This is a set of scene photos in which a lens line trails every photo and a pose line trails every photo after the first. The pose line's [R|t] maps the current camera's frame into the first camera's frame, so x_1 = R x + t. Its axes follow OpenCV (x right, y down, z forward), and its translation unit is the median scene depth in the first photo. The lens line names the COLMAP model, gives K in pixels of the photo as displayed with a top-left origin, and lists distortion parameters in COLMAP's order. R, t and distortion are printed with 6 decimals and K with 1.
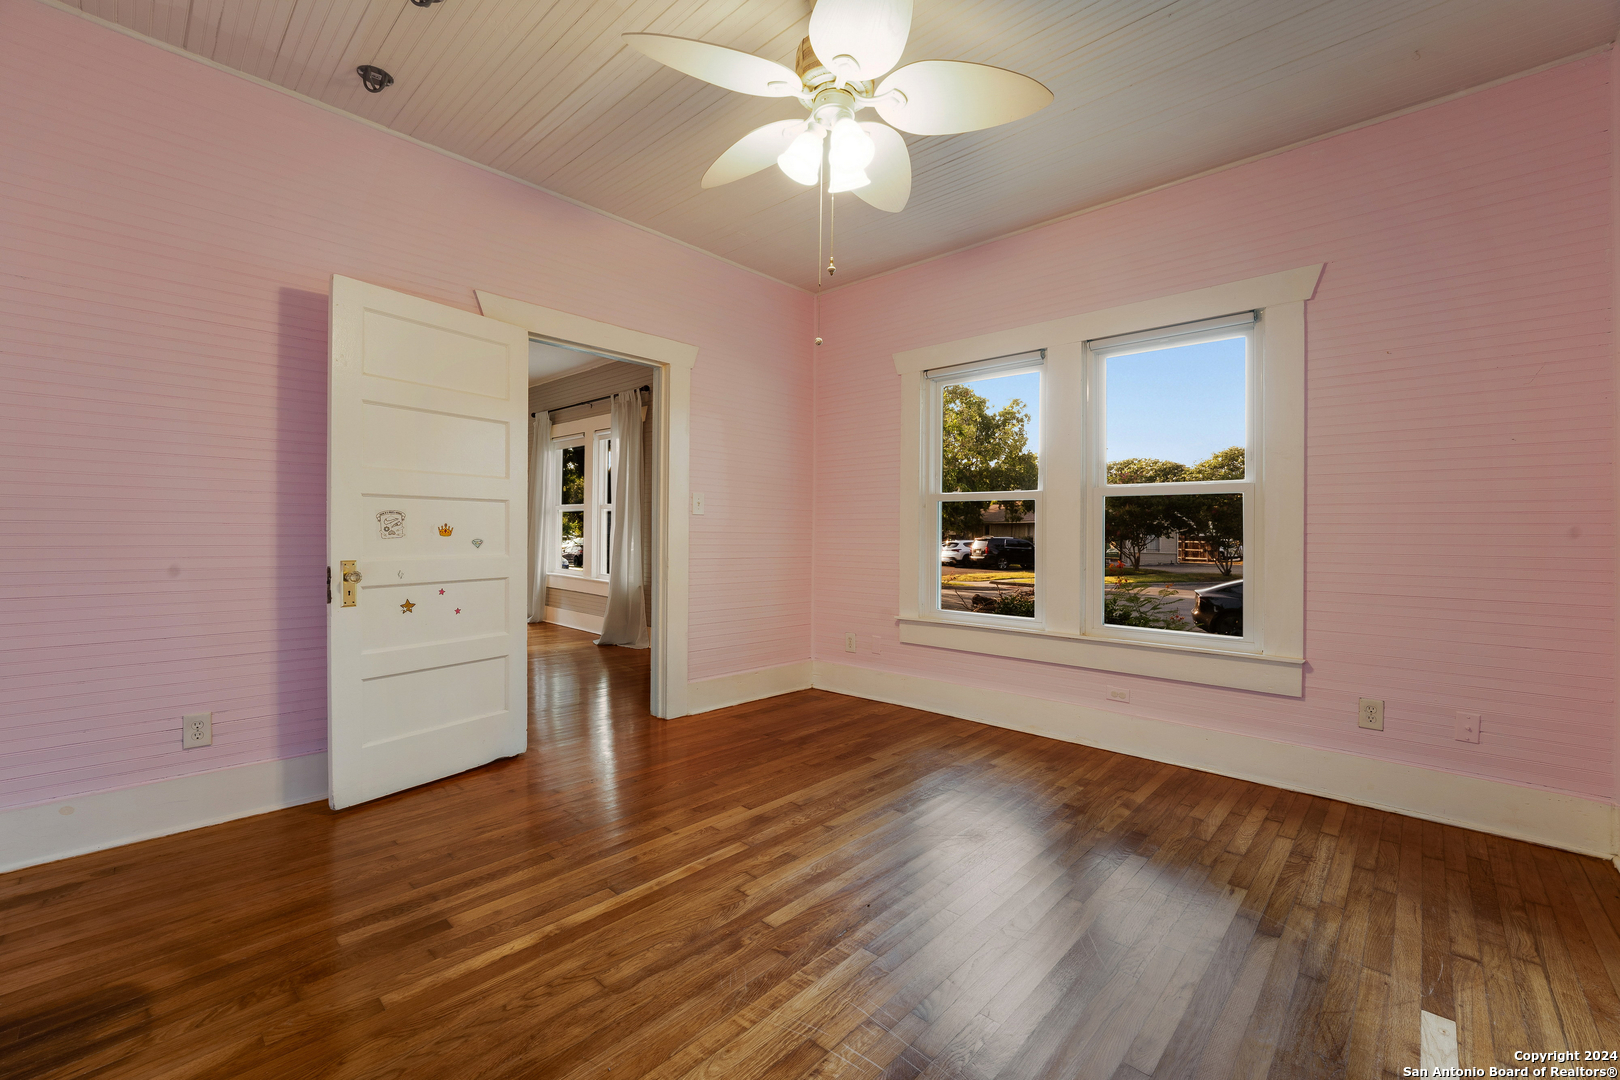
lens RADIAL K [[683.0, 0, 810.5], [0, 683.0, 531.4], [0, 0, 1]] dist [-0.015950, 0.000625]
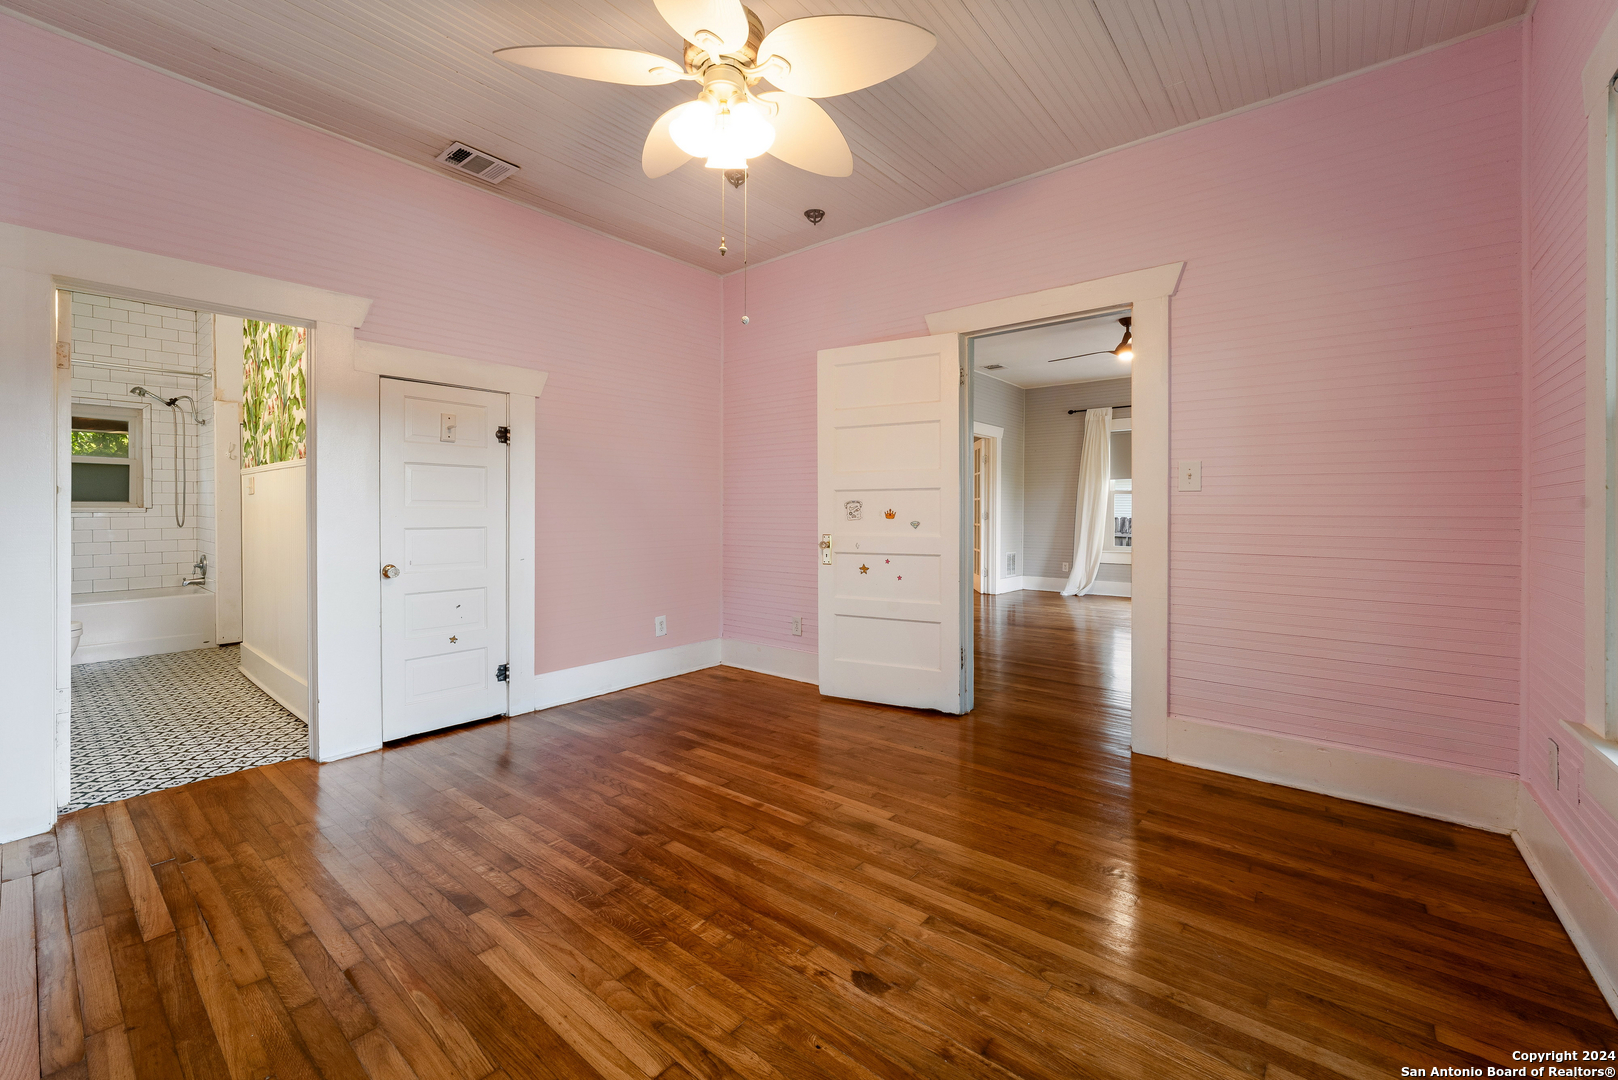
lens RADIAL K [[682.2, 0, 812.0], [0, 682.2, 504.3], [0, 0, 1]] dist [-0.015950, 0.000625]
pose [[0.044358, -0.016840, -0.998874, 0.824724], [0.001318, 0.999858, -0.016798, 0.001044], [0.999015, -0.000571, 0.044374, 0.859801]]
